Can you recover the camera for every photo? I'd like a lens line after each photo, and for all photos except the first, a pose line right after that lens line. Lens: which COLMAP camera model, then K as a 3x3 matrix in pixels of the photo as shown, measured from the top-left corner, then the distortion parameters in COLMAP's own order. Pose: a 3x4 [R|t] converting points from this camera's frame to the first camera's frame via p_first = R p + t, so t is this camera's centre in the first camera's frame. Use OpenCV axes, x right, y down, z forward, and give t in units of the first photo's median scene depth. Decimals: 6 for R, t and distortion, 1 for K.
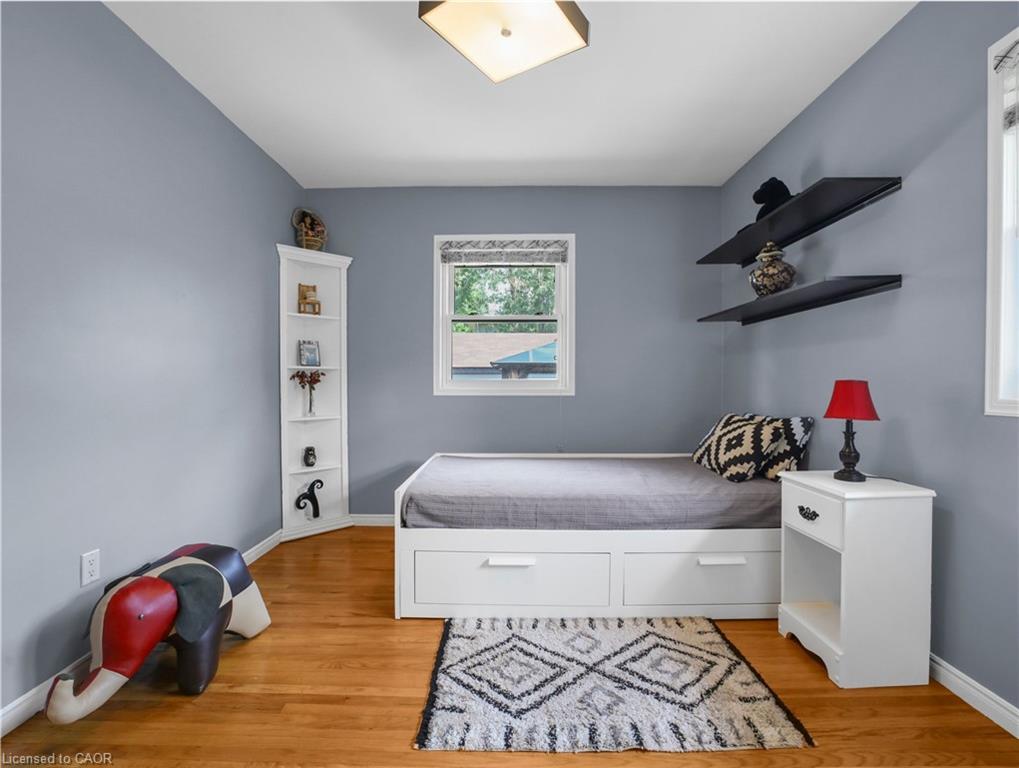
lens RADIAL K [[447.9, 0, 507.6], [0, 447.9, 388.1], [0, 0, 1]] dist [-0.037719, 0.007720]
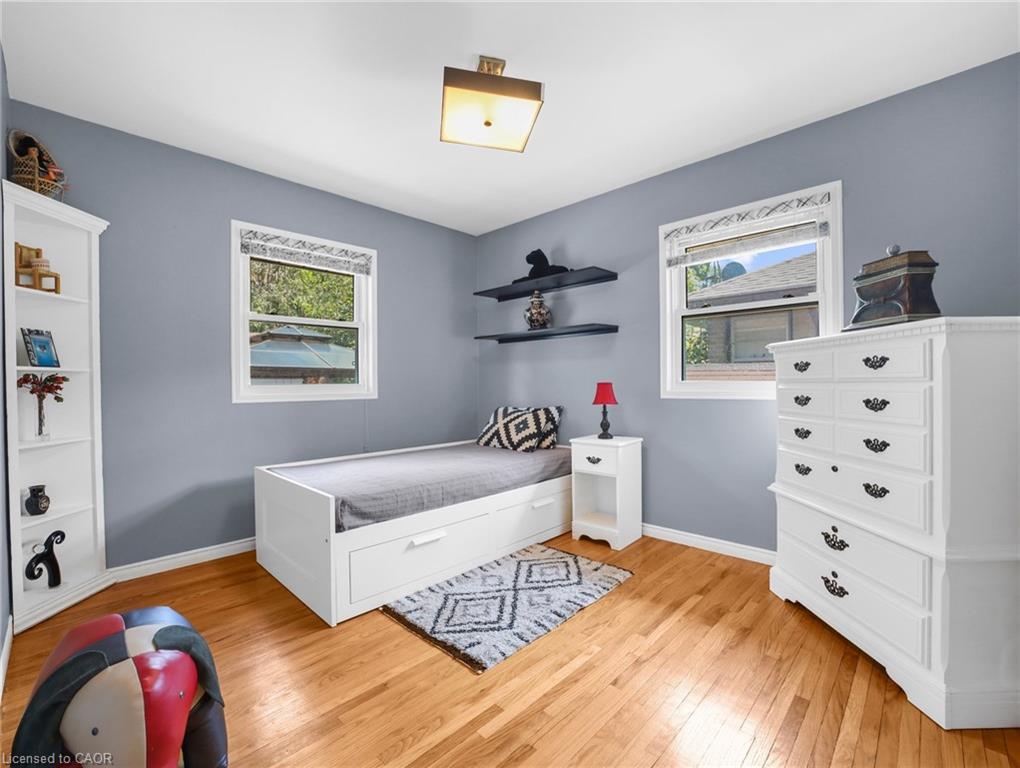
lens RADIAL K [[448.3, 0, 513.7], [0, 448.3, 387.6], [0, 0, 1]] dist [-0.037719, 0.007720]
pose [[0.681588, -0.012991, 0.731621, -0.592452], [0.020947, 0.999779, -0.001762, -0.001711], [-0.731436, 0.016526, 0.681710, 0.021841]]
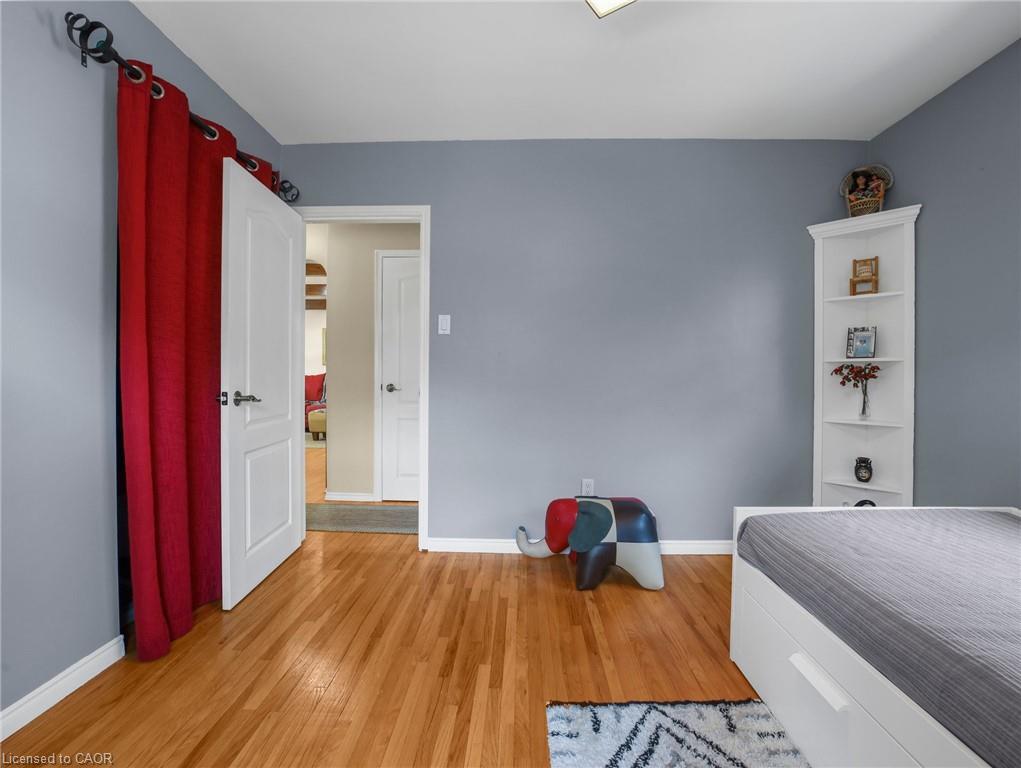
lens RADIAL K [[448.7, 0, 508.7], [0, 448.7, 377.2], [0, 0, 1]] dist [-0.037719, 0.007720]
pose [[-0.022358, 0.003731, -0.999743, 0.506837], [-0.017686, 0.999835, 0.004127, -0.008856], [0.999594, 0.017774, -0.022288, 0.503873]]
